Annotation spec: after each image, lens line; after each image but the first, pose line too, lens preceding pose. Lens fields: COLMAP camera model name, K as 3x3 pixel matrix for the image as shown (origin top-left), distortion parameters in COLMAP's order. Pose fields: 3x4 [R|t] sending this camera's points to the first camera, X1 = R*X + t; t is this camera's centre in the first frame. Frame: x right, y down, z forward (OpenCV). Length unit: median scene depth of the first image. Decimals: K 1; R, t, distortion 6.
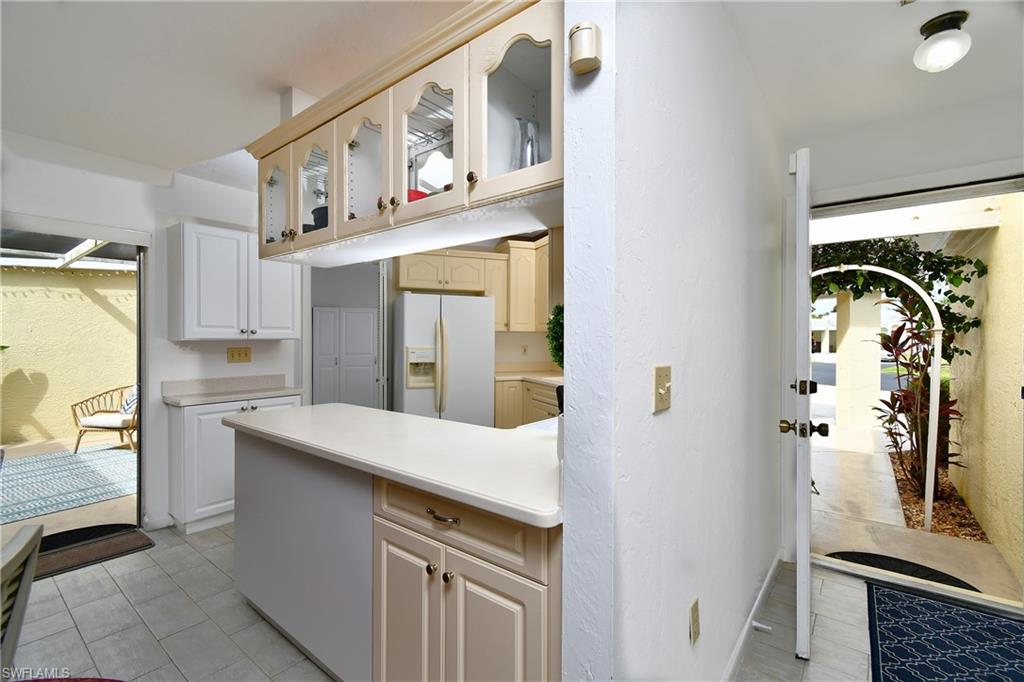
lens RADIAL K [[468.4, 0, 510.8], [0, 468.4, 341.6], [0, 0, 1]] dist [0.009632, -0.000332]
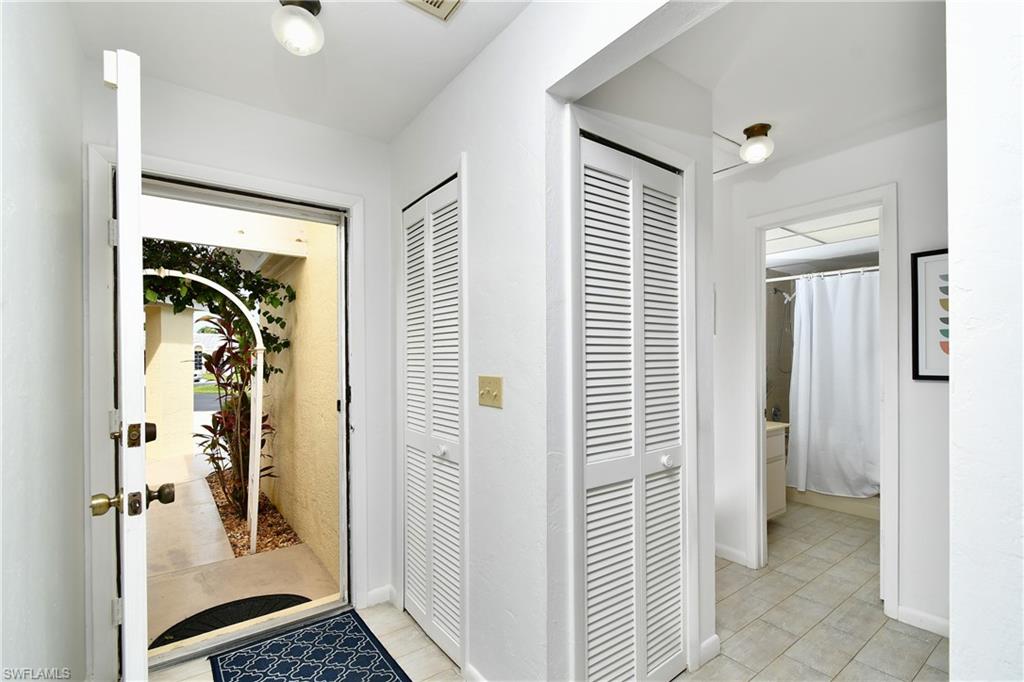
lens RADIAL K [[468.4, 0, 520.2], [0, 468.4, 359.7], [0, 0, 1]] dist [0.009632, -0.000332]
pose [[0.271940, -0.008063, 0.962280, 0.084908], [0.012141, 0.999914, 0.004947, -0.000830], [-0.962237, 0.010337, 0.272015, 0.181127]]
